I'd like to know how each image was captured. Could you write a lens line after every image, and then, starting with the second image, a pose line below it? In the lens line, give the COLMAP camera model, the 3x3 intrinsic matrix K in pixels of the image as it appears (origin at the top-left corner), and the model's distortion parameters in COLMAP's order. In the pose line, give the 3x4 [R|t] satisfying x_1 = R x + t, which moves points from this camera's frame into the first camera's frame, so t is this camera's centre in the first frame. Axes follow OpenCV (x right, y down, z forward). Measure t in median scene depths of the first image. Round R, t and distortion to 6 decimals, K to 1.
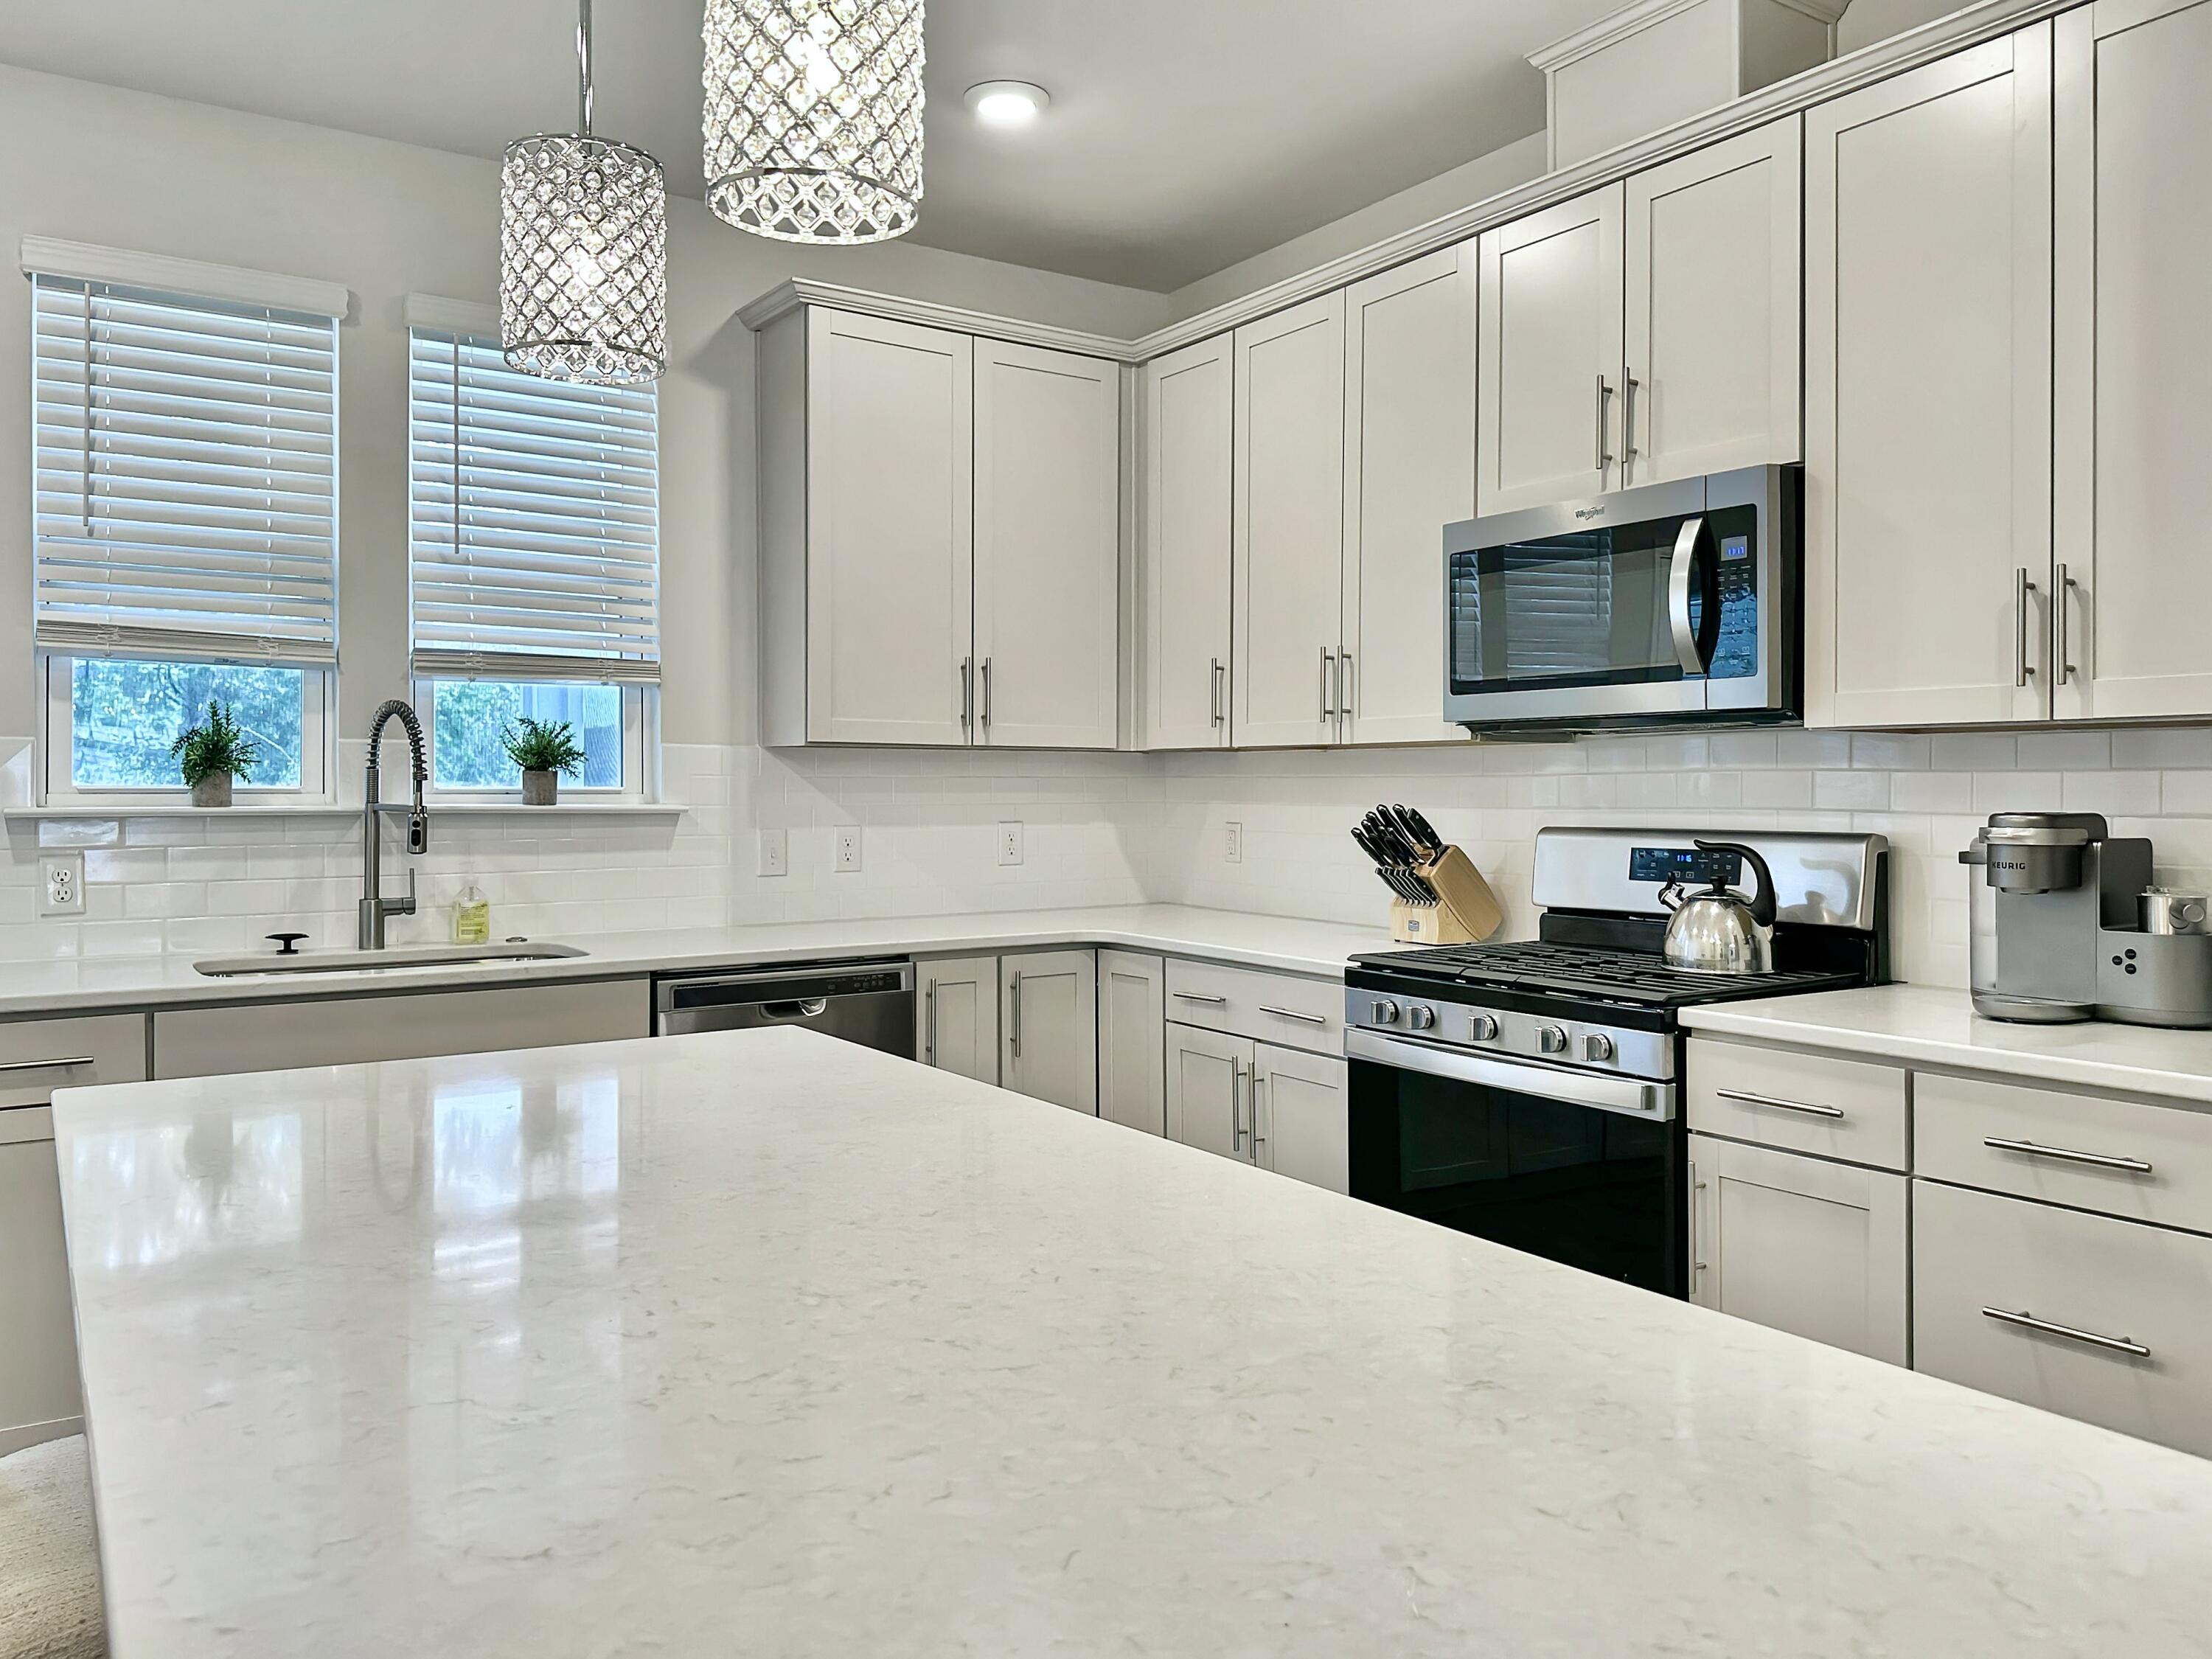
lens RADIAL K [[1623.9, 0, 1050.2], [0, 1623.9, 786.5], [0, 0, 1]] dist [0.049002, -0.047678]
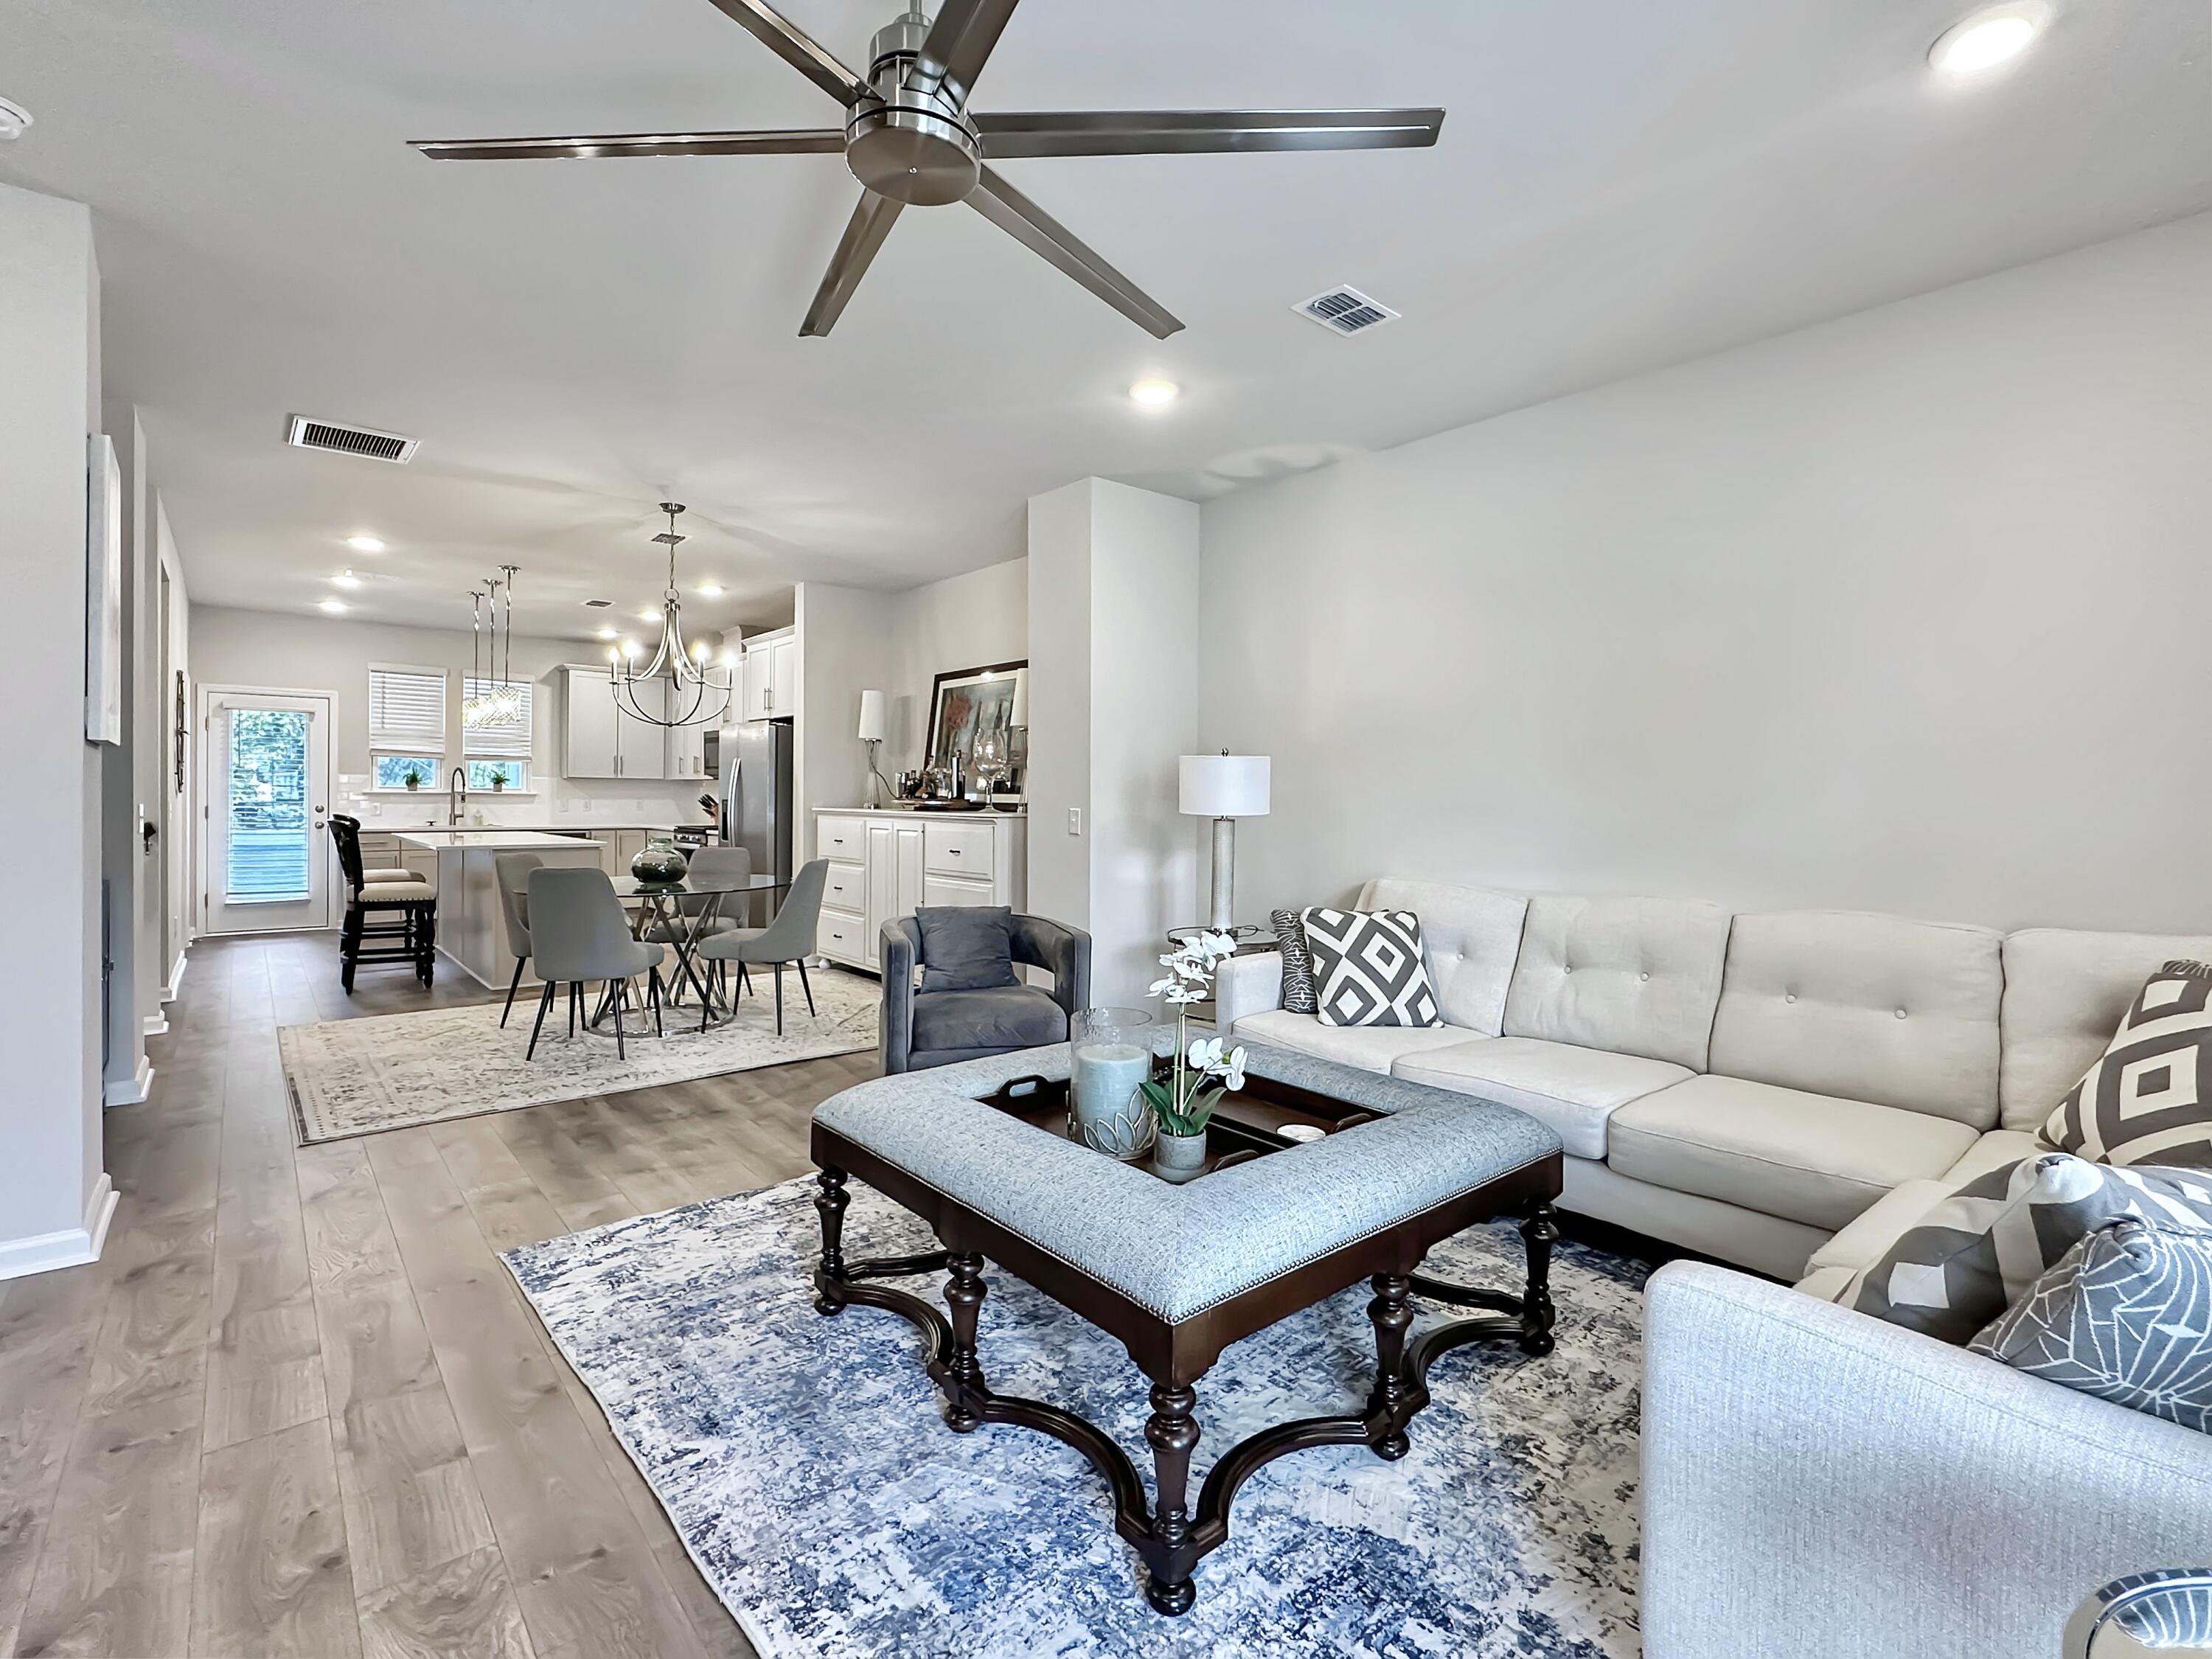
lens RADIAL K [[1041.4, 0, 1099.7], [0, 1041.4, 810.2], [0, 0, 1]] dist [-0.006098, 0.000546]
pose [[0.989197, 0.005653, 0.146485, 0.906400], [-0.008095, 0.999838, 0.016084, 0.002814], [-0.146371, -0.017096, 0.989082, -2.036209]]
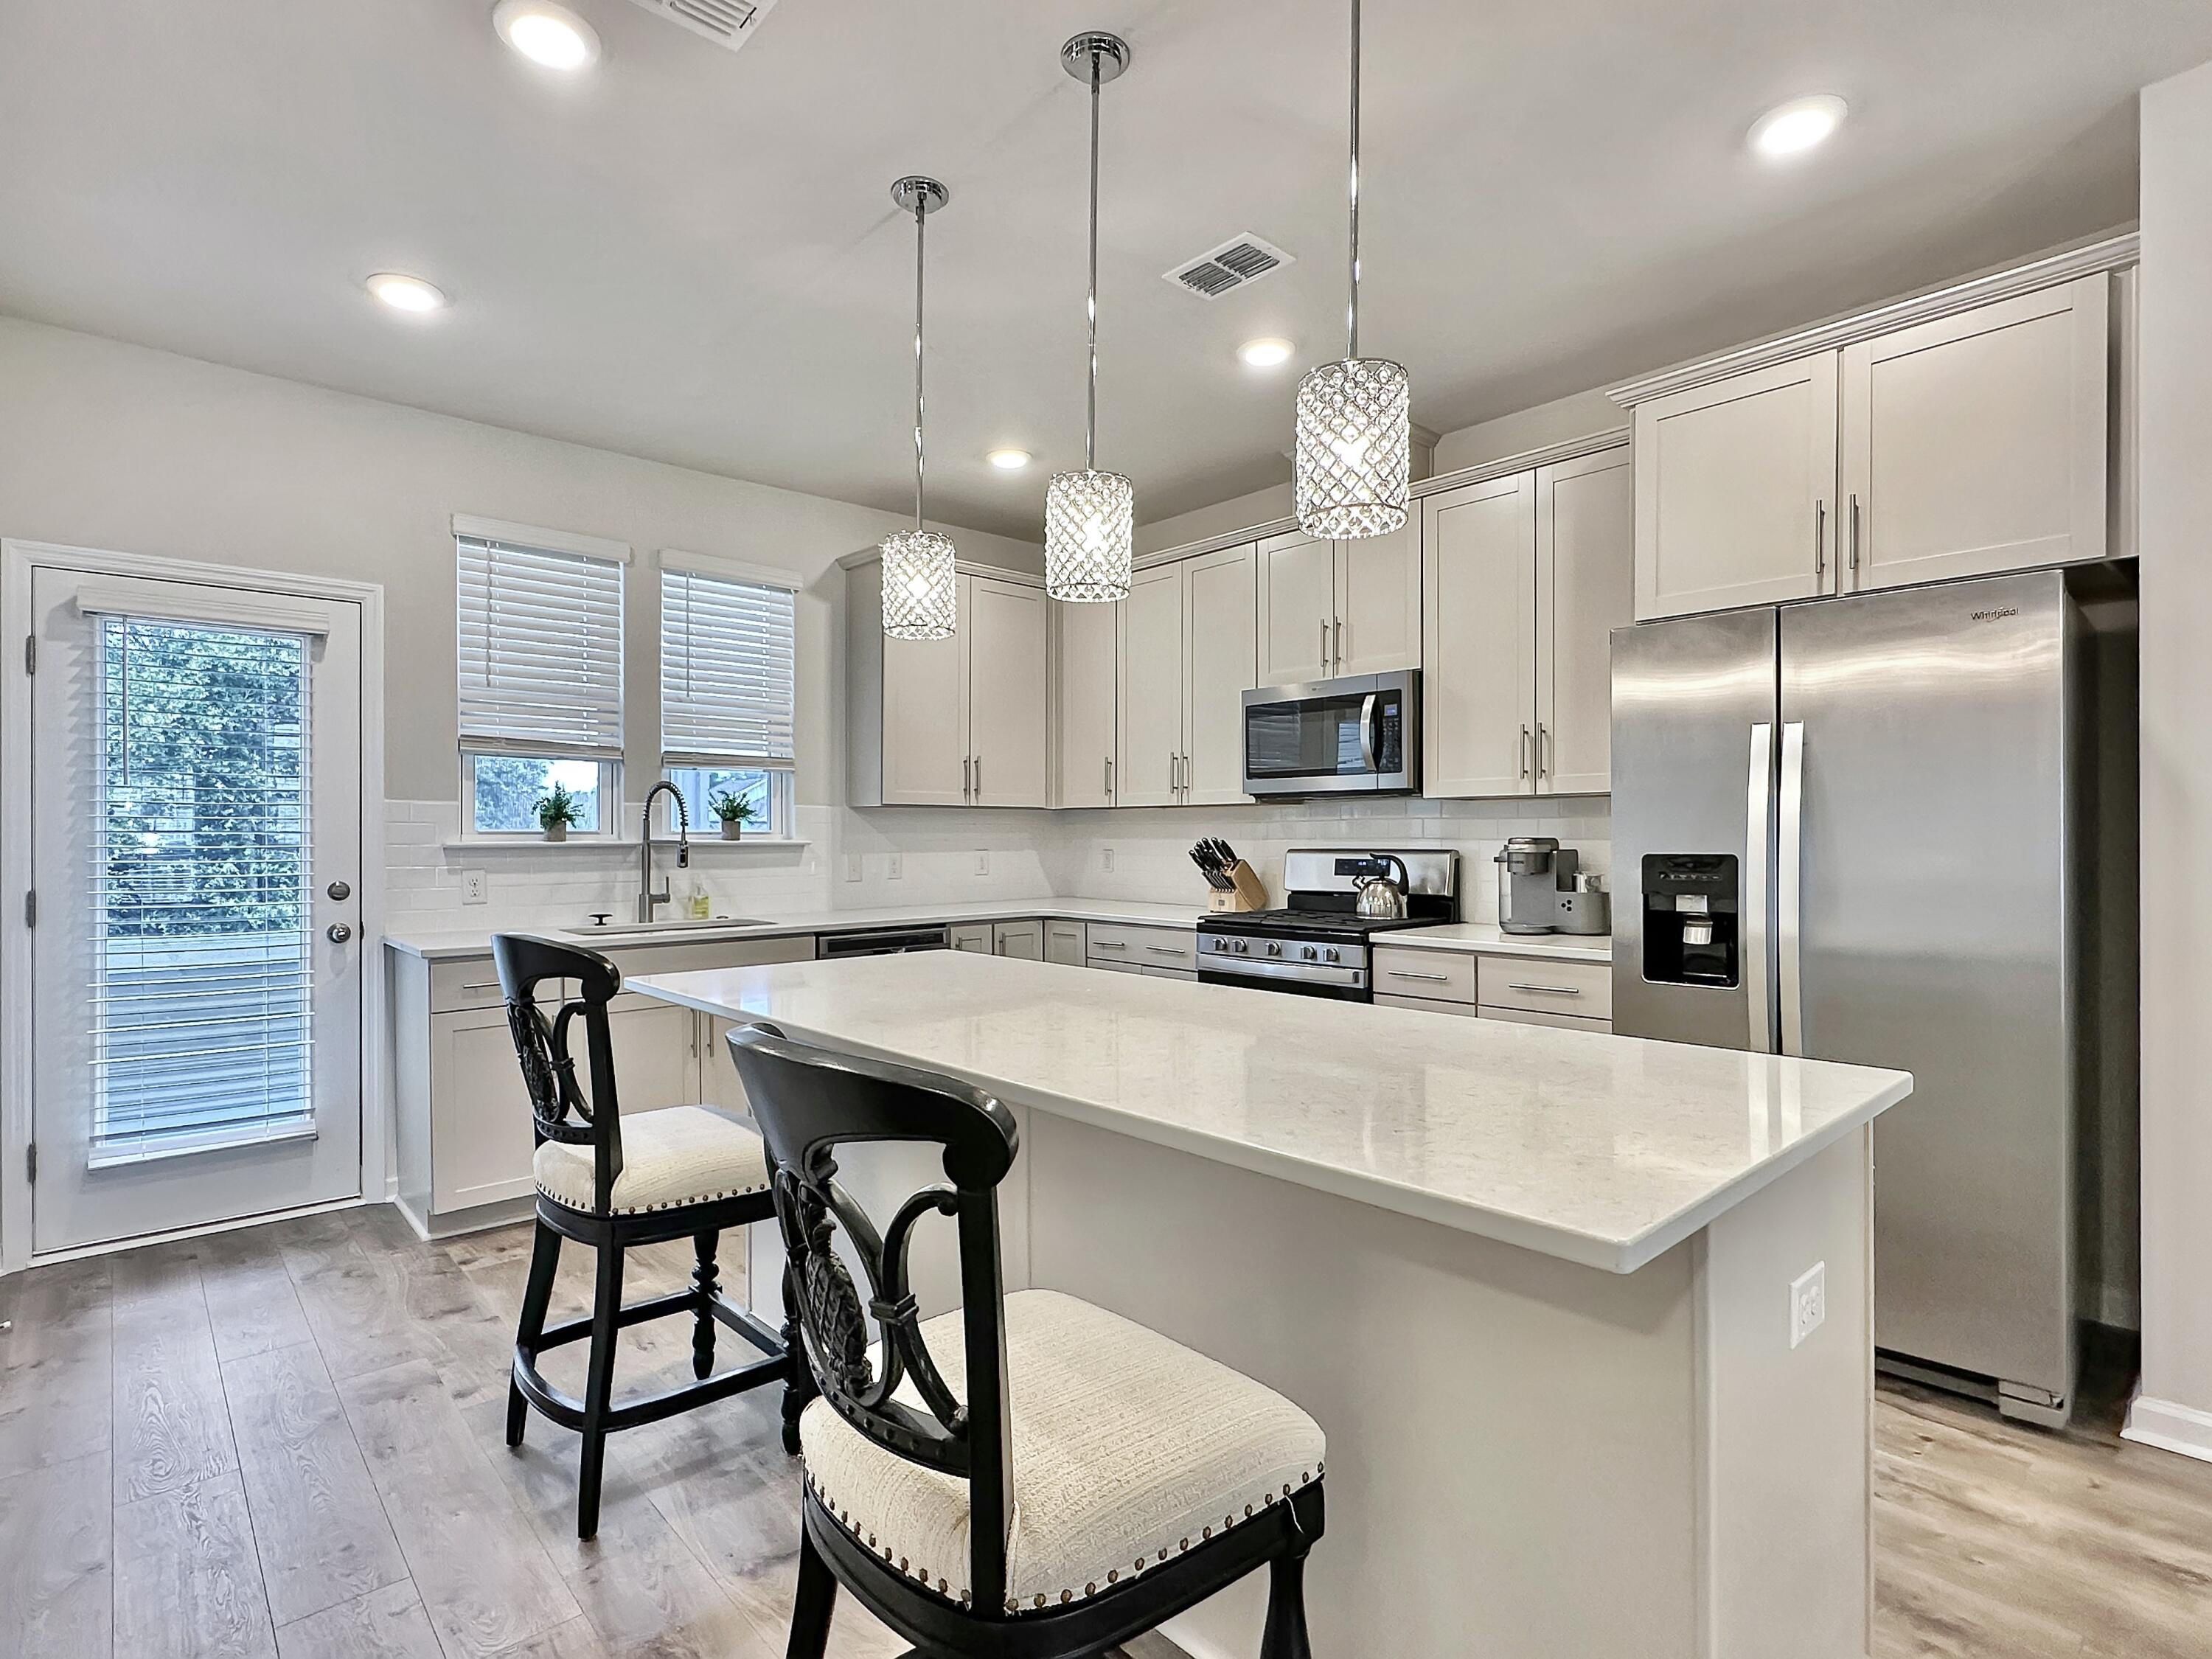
lens RADIAL K [[1115.7, 0, 1047.9], [0, 1115.7, 834.5], [0, 0, 1]] dist [0.007420, 0.001276]
pose [[0.989003, -0.003689, 0.147849, -0.177147], [0.003703, 0.999993, 0.000183, 0.006751], [-0.147849, 0.000366, 0.989010, -0.262801]]
